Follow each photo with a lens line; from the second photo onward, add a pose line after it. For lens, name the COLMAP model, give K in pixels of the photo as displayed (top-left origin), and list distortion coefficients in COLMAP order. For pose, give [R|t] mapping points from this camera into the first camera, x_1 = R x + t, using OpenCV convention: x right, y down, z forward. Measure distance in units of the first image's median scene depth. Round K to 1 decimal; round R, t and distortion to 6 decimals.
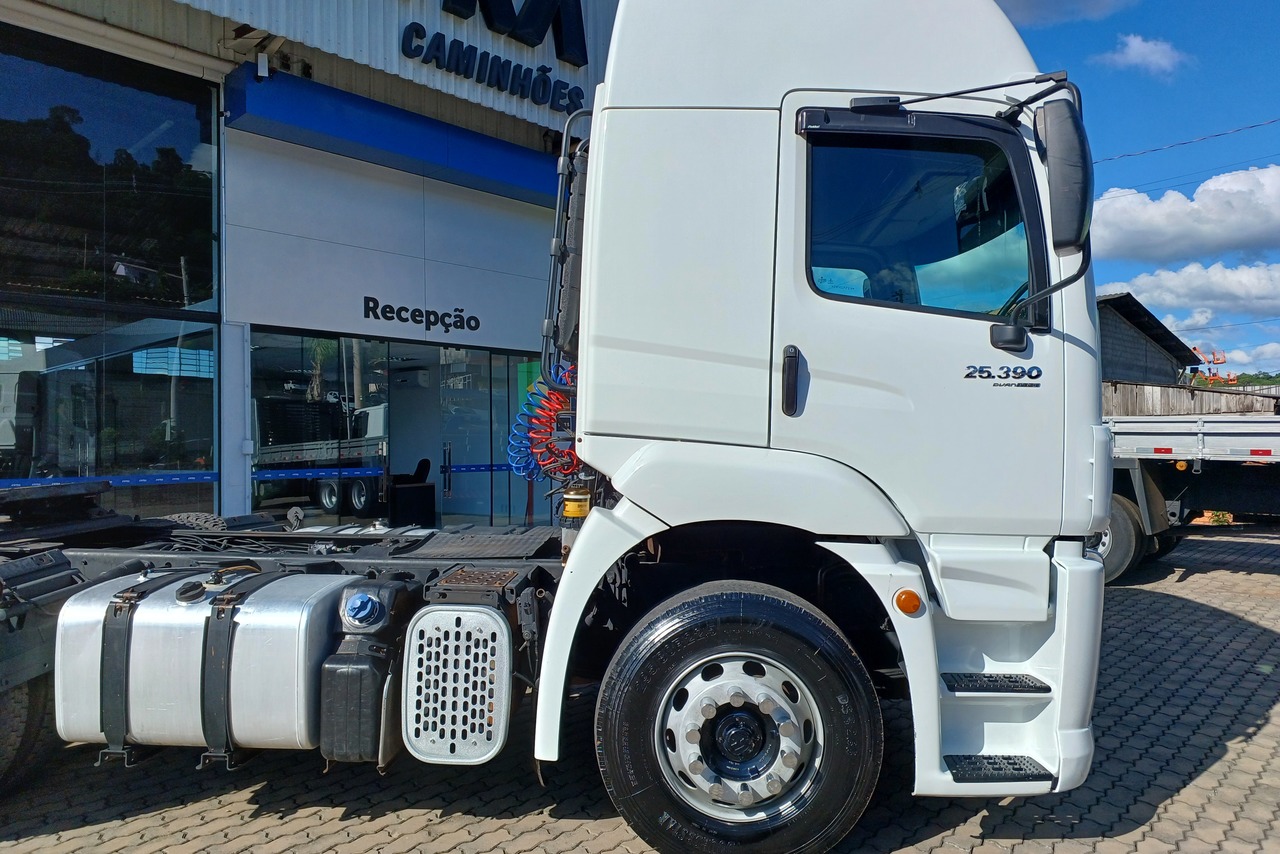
lens RADIAL K [[869.4, 0, 637.0], [0, 869.4, 441.2], [0, 0, 1]] dist [0.063683, -0.072008]
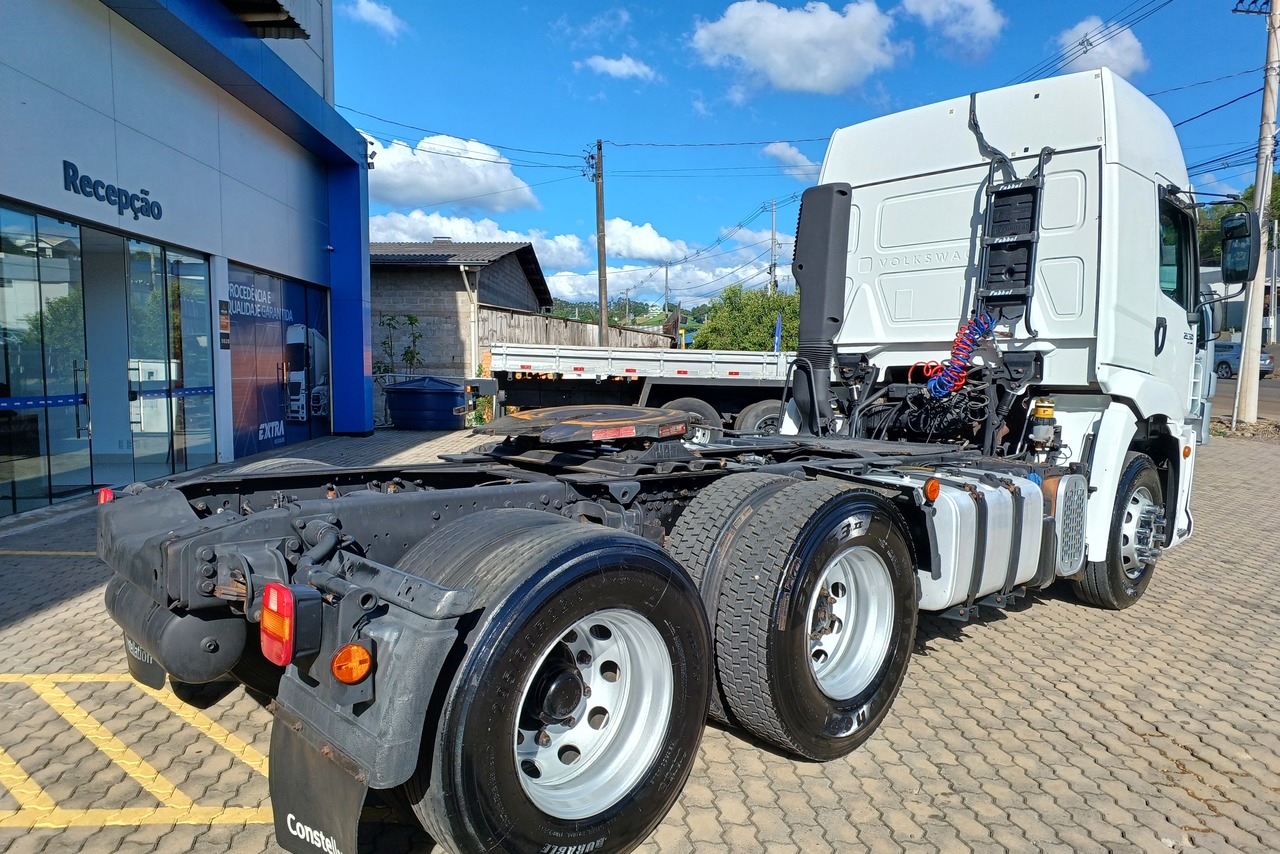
lens RADIAL K [[857.2, 0, 640.0], [0, 857.2, 427.0], [0, 0, 1]] dist [-0.037322, 0.044584]
pose [[0.701027, -0.036895, 0.712180, -1.808593], [-0.015810, 0.997611, 0.067244, 0.014609], [-0.712959, -0.058400, 0.698769, 0.493826]]
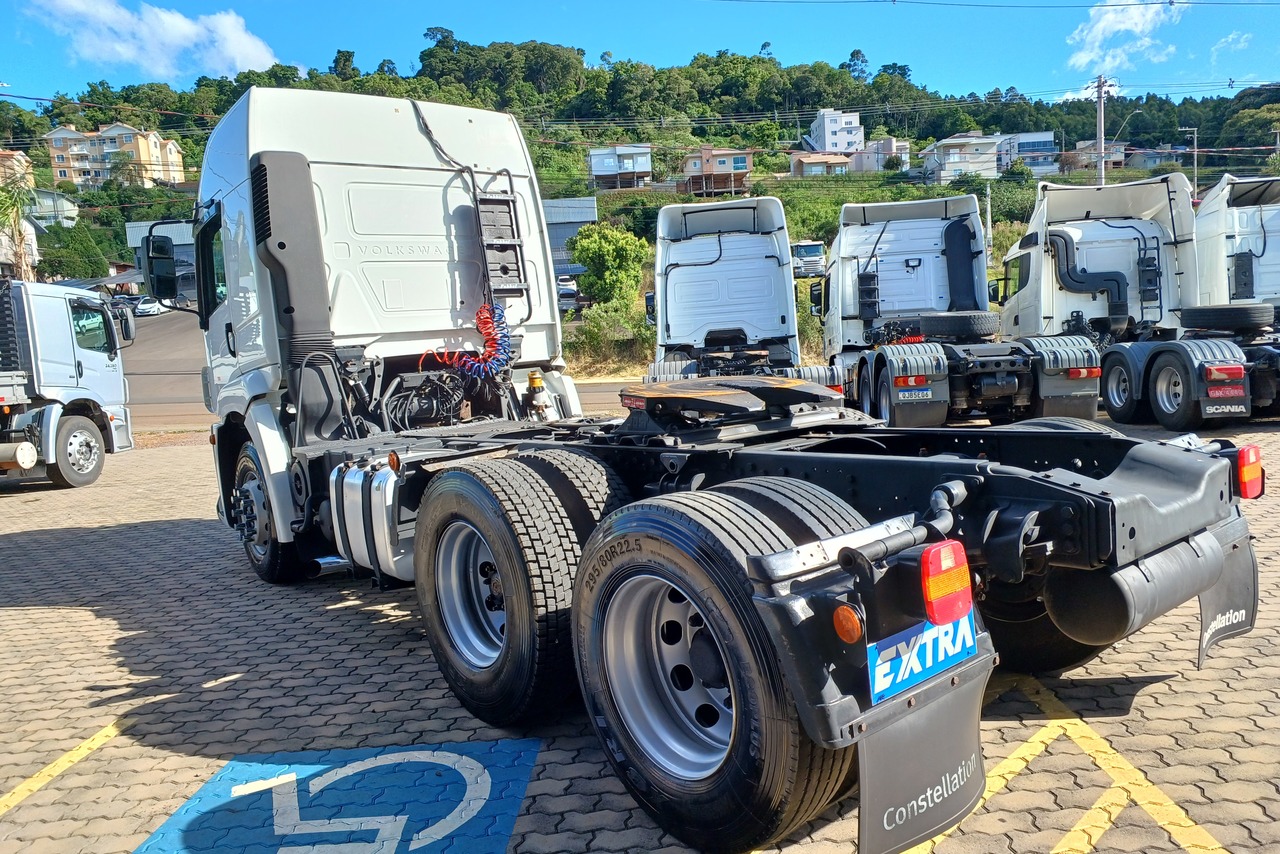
lens RADIAL K [[858.4, 0, 641.3], [0, 858.4, 427.9], [0, 0, 1]] dist [0.015239, 0.001739]
pose [[-0.659983, -0.029902, 0.750685, -1.842326], [0.068942, 0.992581, 0.100149, 0.002544], [-0.748111, 0.117851, -0.653025, 2.284414]]
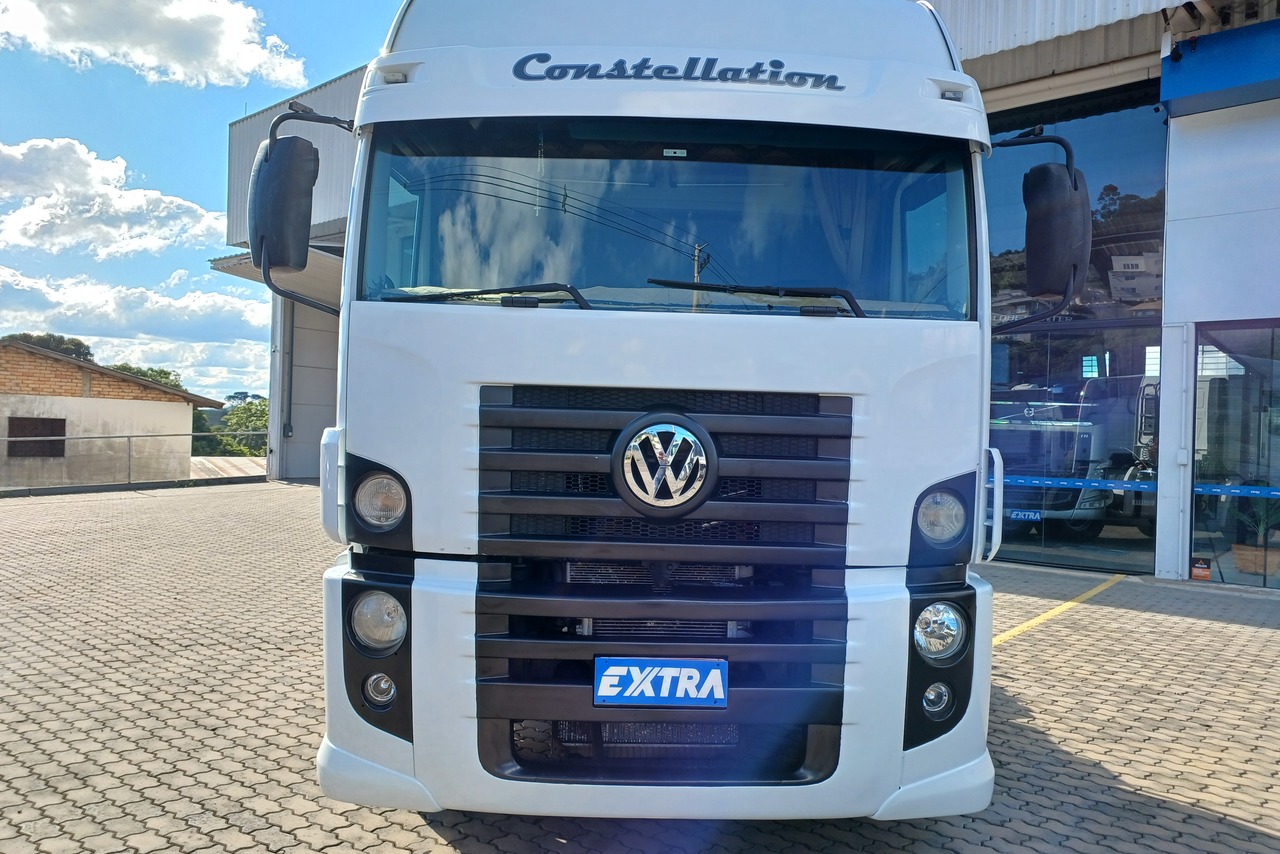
lens RADIAL K [[888.0, 0, 640.2], [0, 888.0, 431.0], [0, 0, 1]] dist [0.004642, 0.002609]
pose [[0.052848, 0.001344, -0.998602, 1.456871], [-0.013984, 0.999902, 0.000606, -0.022515], [0.998505, 0.013932, 0.052862, 1.240555]]
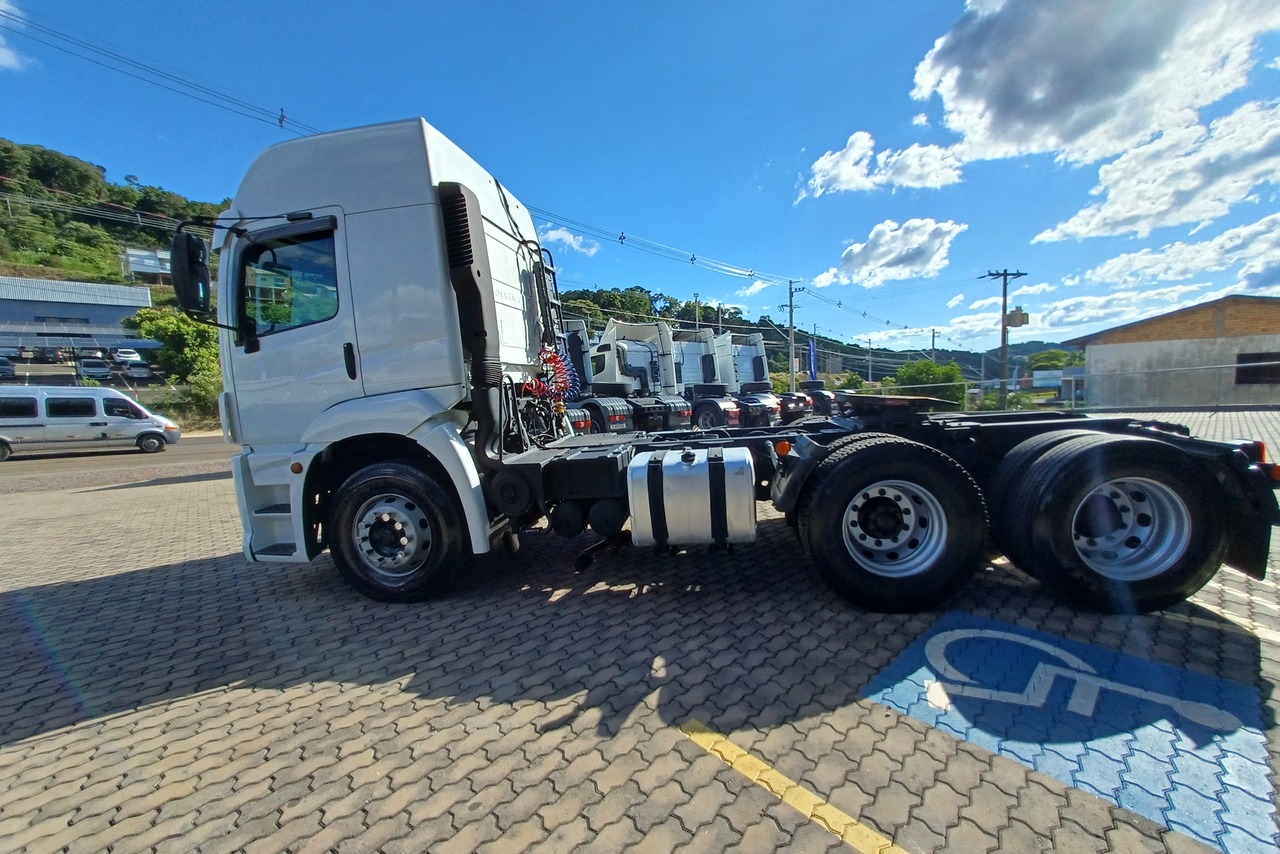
lens RADIAL K [[500.4, 0, 644.3], [0, 500.4, 421.1], [0, 0, 1]] dist [-0.004070, -0.000455]
pose [[-0.995180, 0.037190, 0.090736, -0.512478], [0.043559, 0.996648, 0.069256, 0.021929], [-0.087856, 0.072874, -0.993464, 2.717715]]
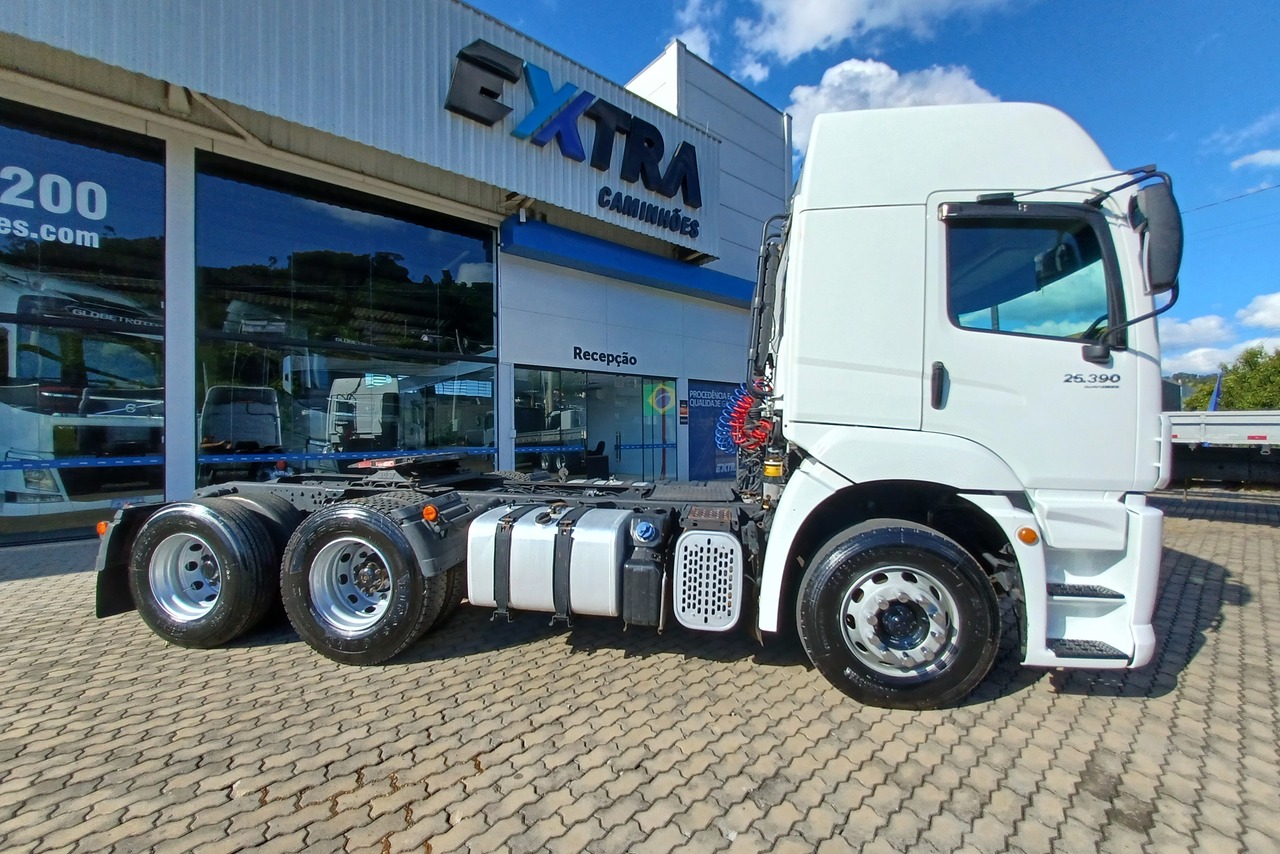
lens RADIAL K [[503.9, 0, 644.3], [0, 503.9, 436.4], [0, 0, 1]] dist [0.001883, 0.000023]
pose [[0.993305, -0.000809, -0.115517, -0.213184], [0.002103, 0.999936, 0.011085, 0.006504], [0.115500, -0.011253, 0.993244, 0.081799]]
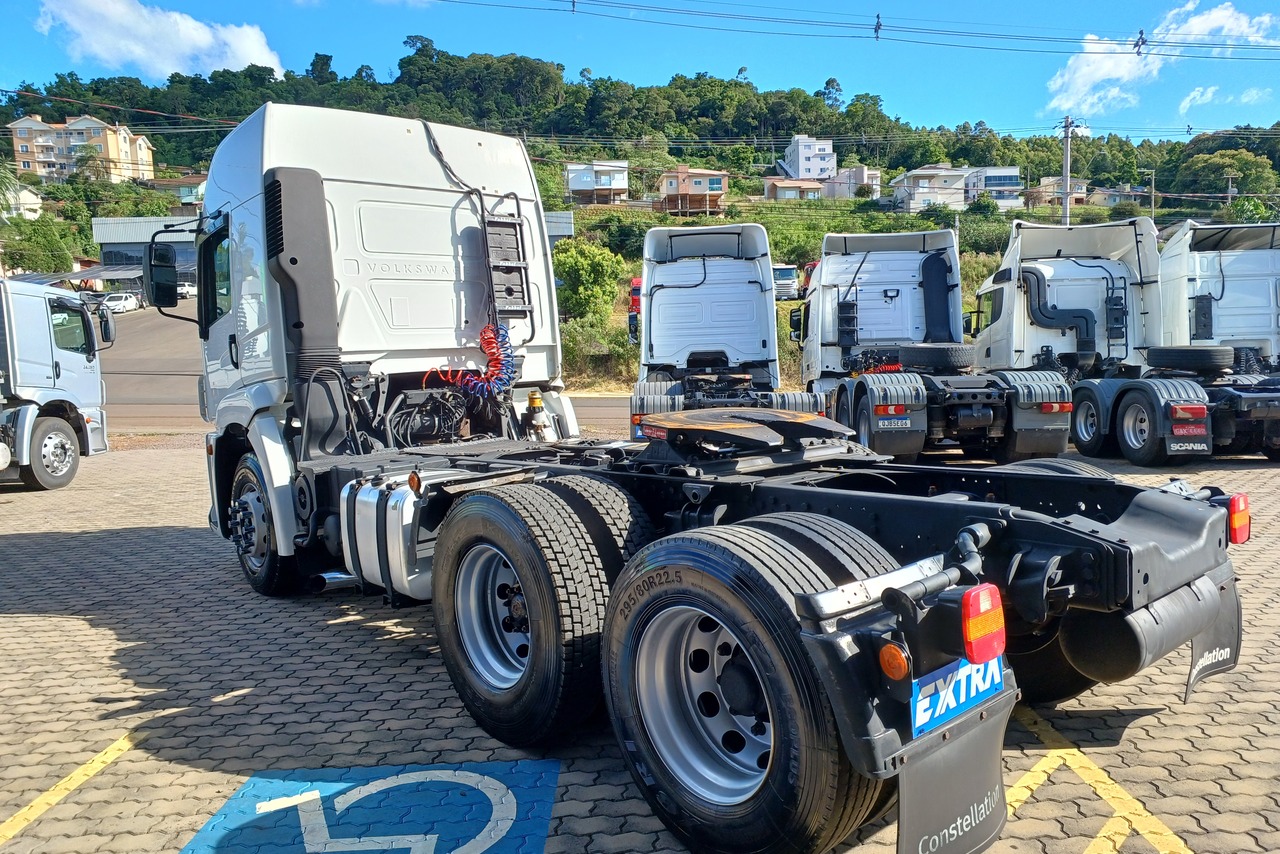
lens RADIAL K [[853.3, 0, 643.8], [0, 853.3, 431.0], [0, 0, 1]] dist [0.018228, -0.000726]
pose [[-0.688884, -0.040917, 0.723716, -1.814370], [0.034402, 0.995435, 0.089026, -0.024759], [-0.724055, 0.086226, -0.684332, 2.355227]]
